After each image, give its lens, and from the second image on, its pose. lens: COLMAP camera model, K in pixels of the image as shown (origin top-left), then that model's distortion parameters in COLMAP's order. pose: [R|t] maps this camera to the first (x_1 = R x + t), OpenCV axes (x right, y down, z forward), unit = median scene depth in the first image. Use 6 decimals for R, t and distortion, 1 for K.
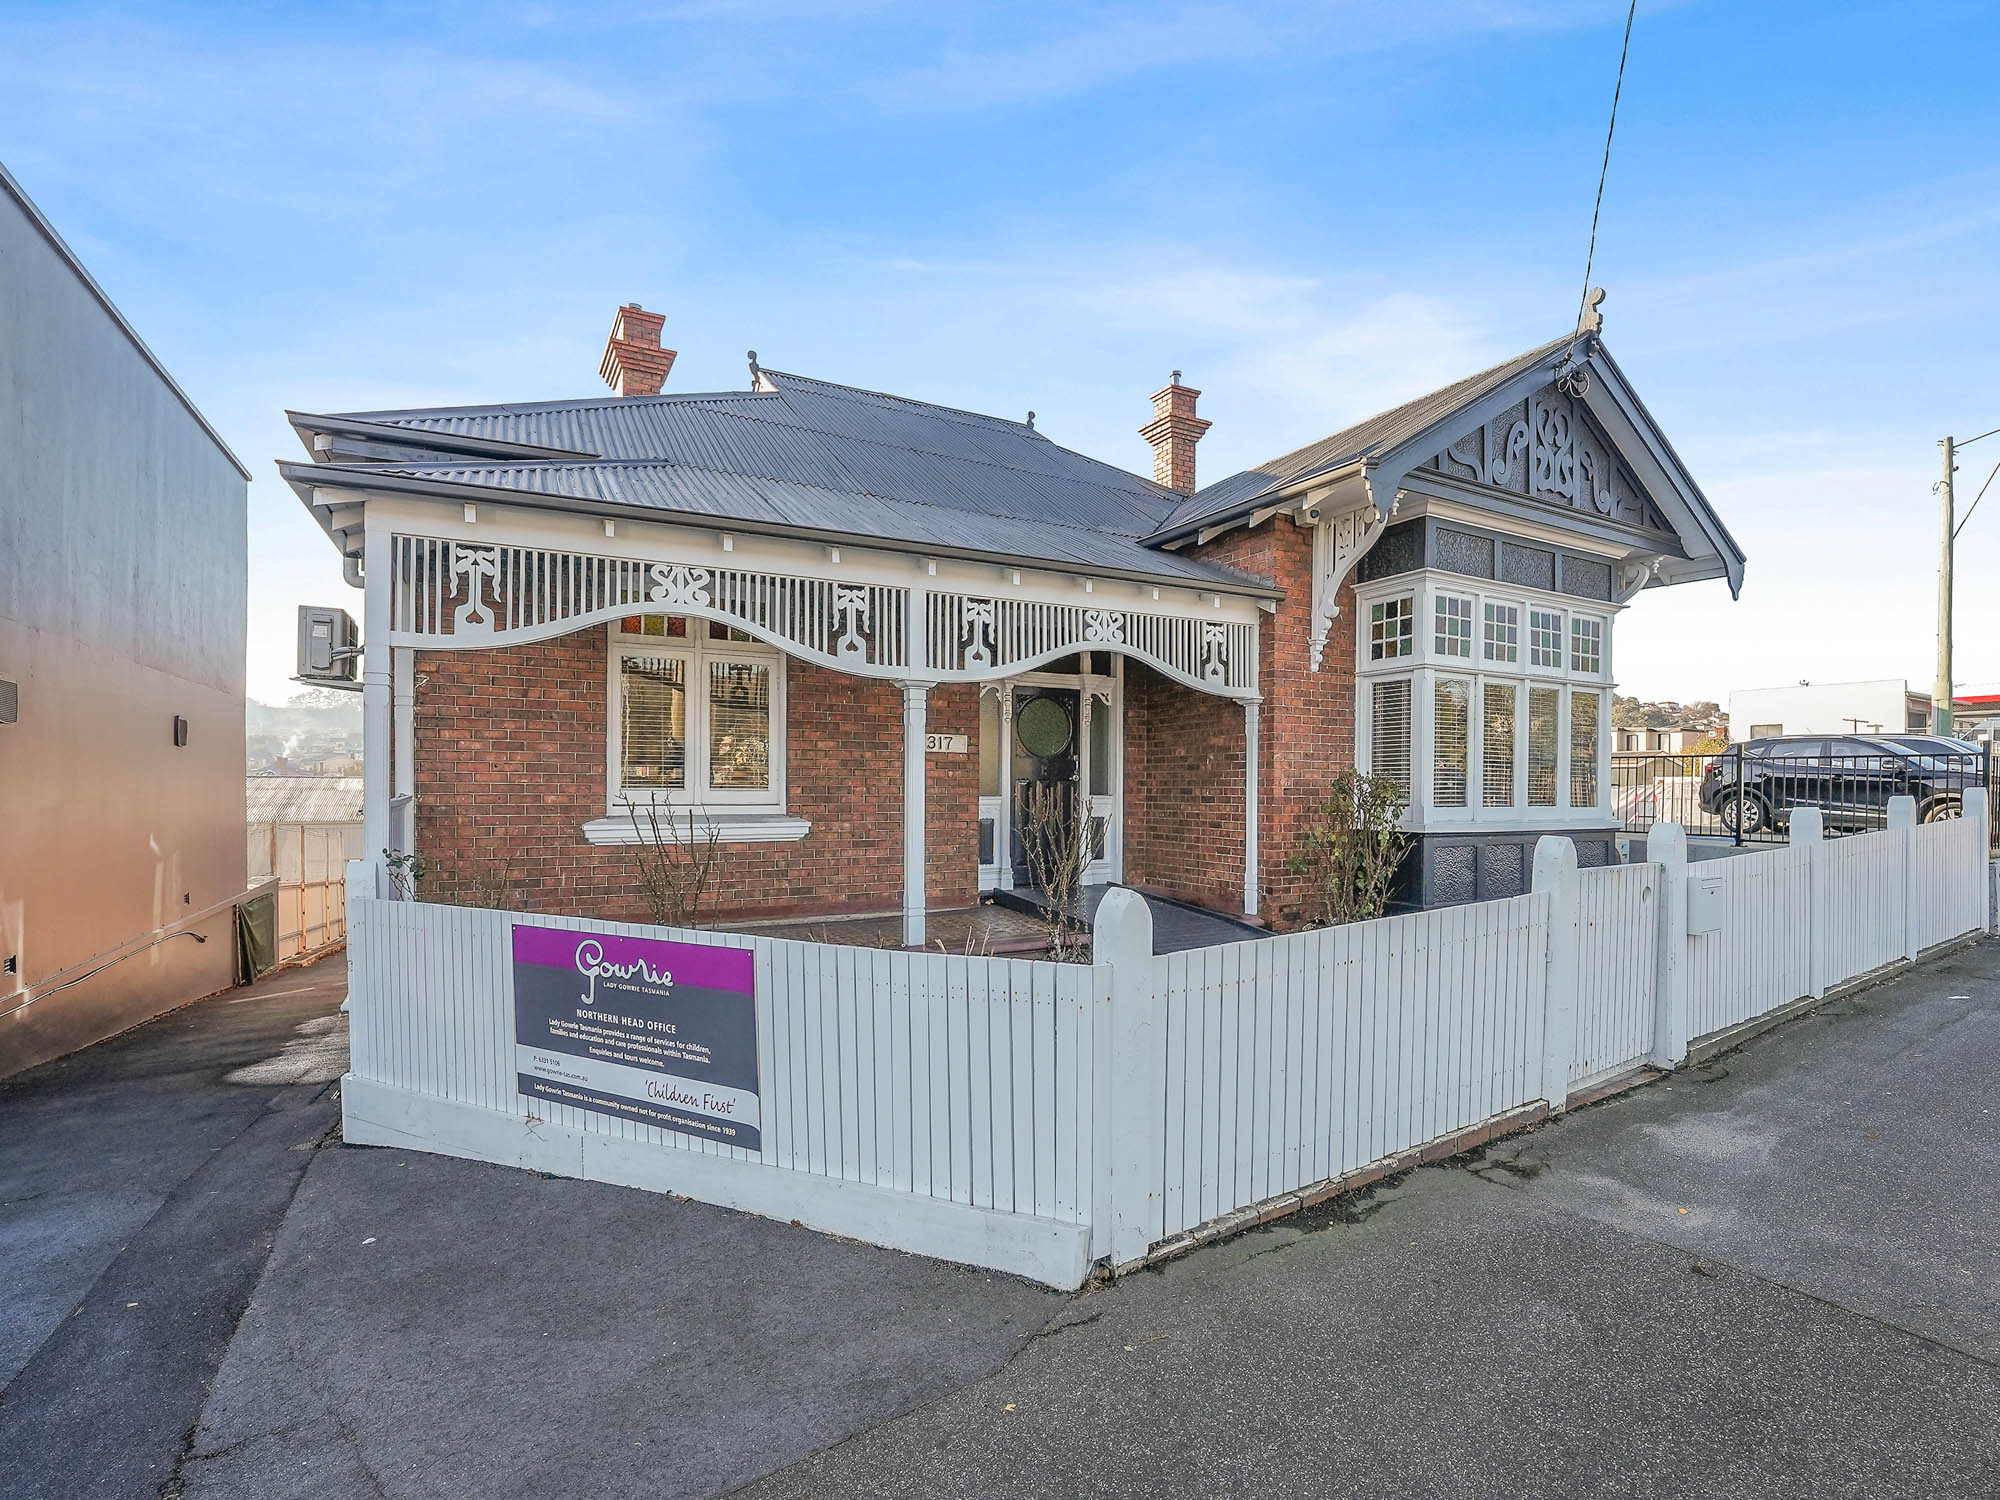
lens RADIAL K [[925.5, 0, 1001.6], [0, 925.5, 779.2], [0, 0, 1]] dist [-0.022224, 0.000012]
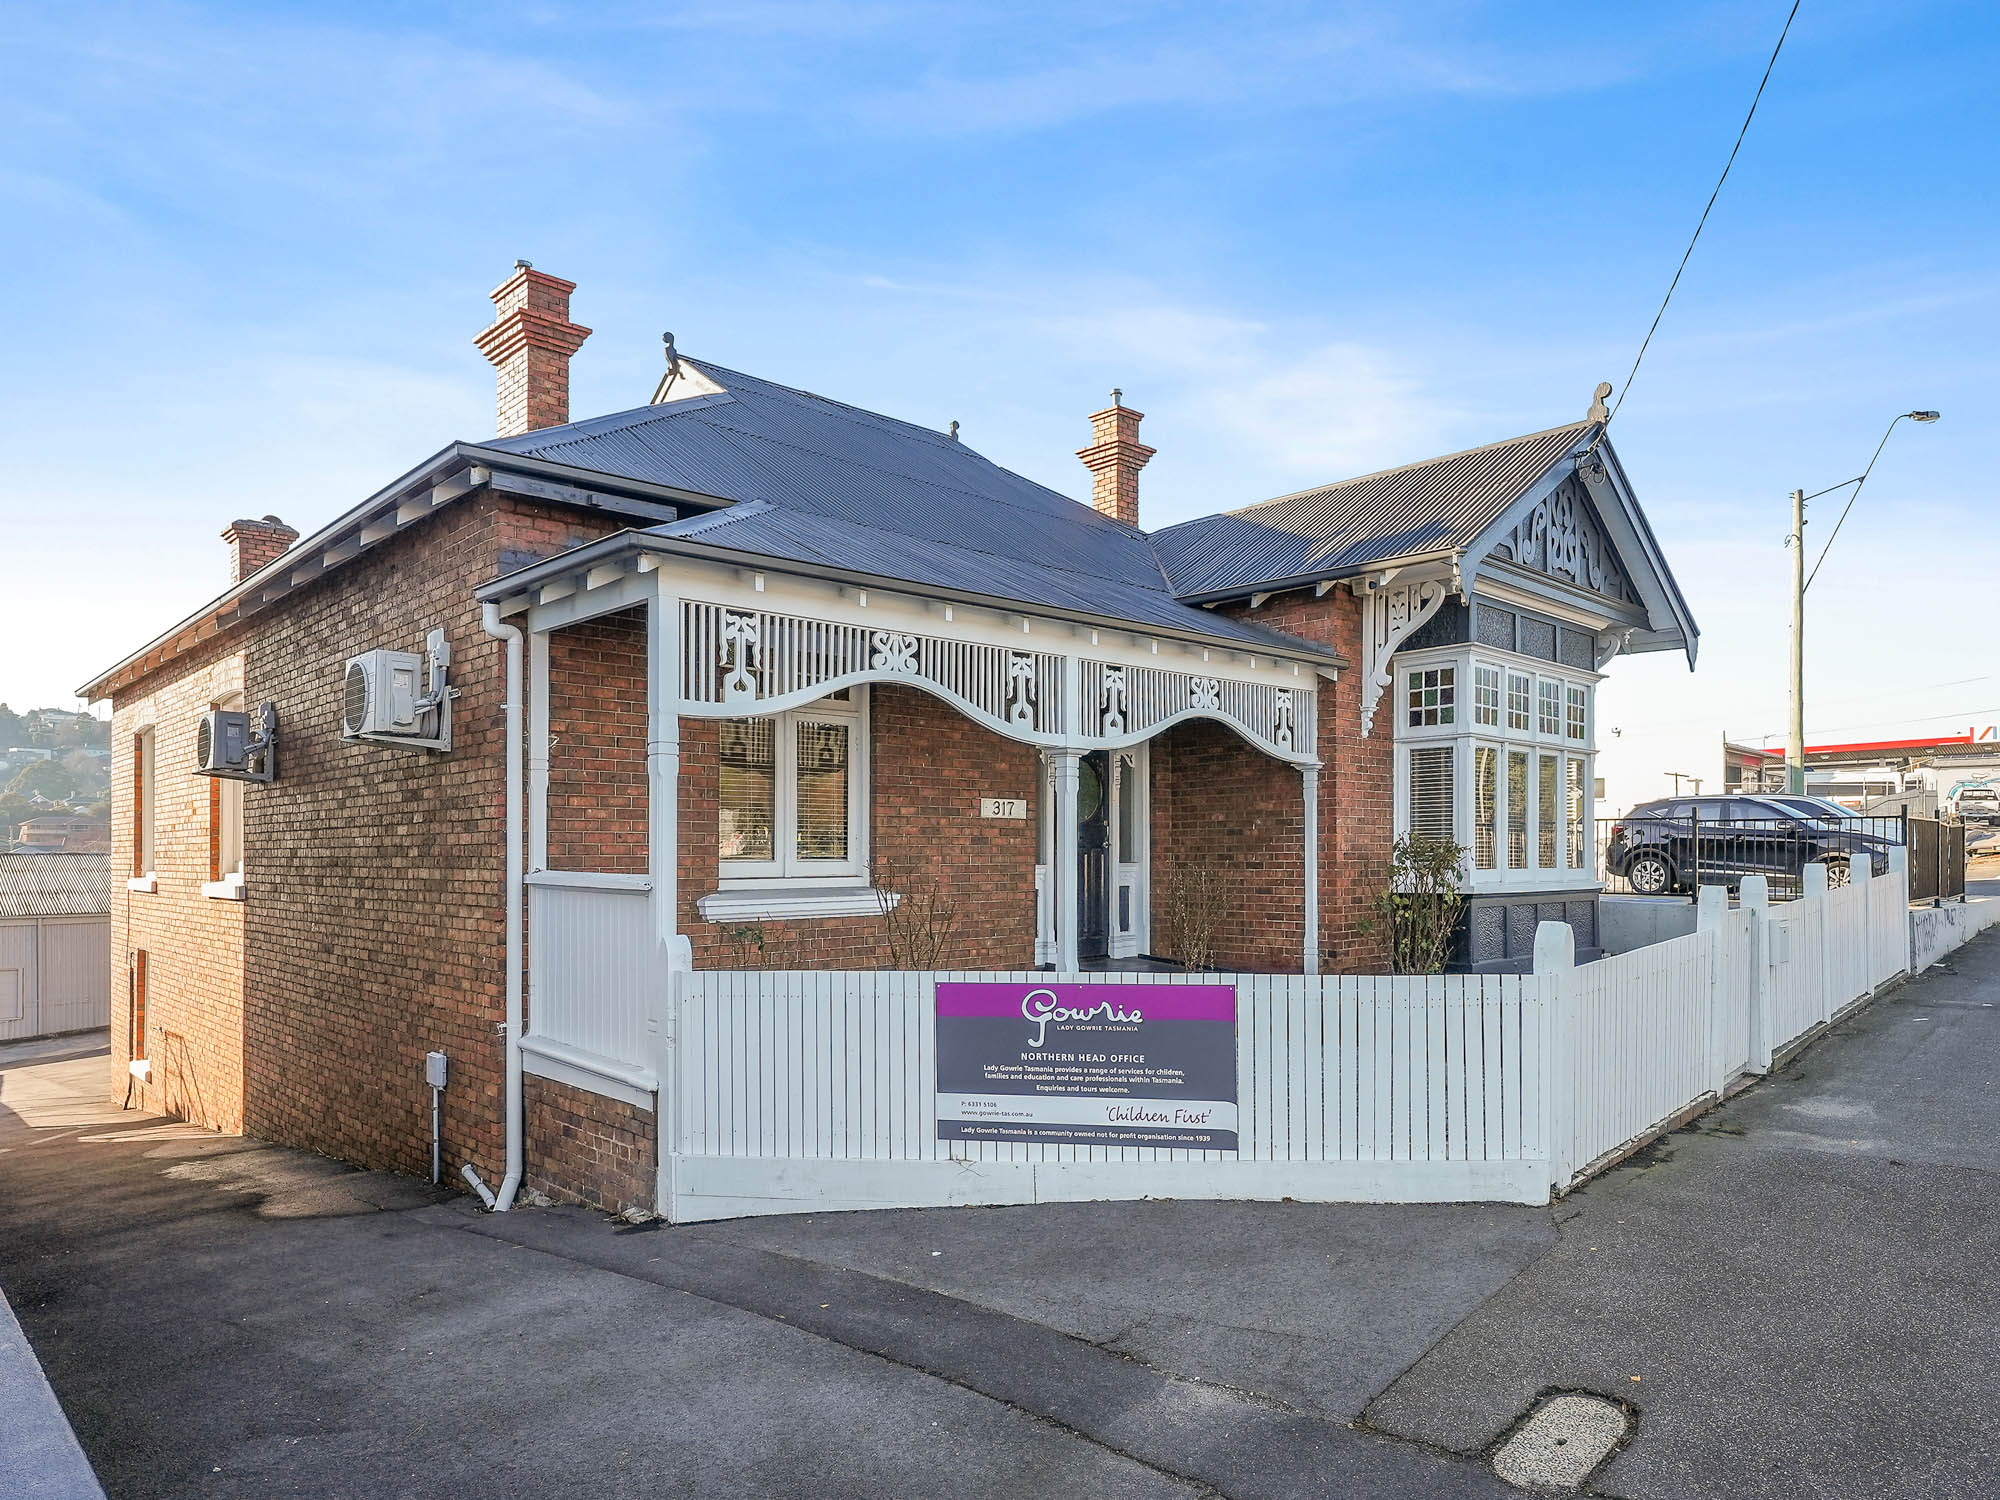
lens RADIAL K [[1229.8, 0, 1000.1], [0, 1229.8, 820.7], [0, 0, 1]] dist [0.002060, 0.000126]
pose [[0.966884, -0.003501, 0.255193, -0.403994], [0.008818, 0.999767, -0.019694, -0.002149], [-0.255065, 0.021292, 0.966690, -0.210522]]
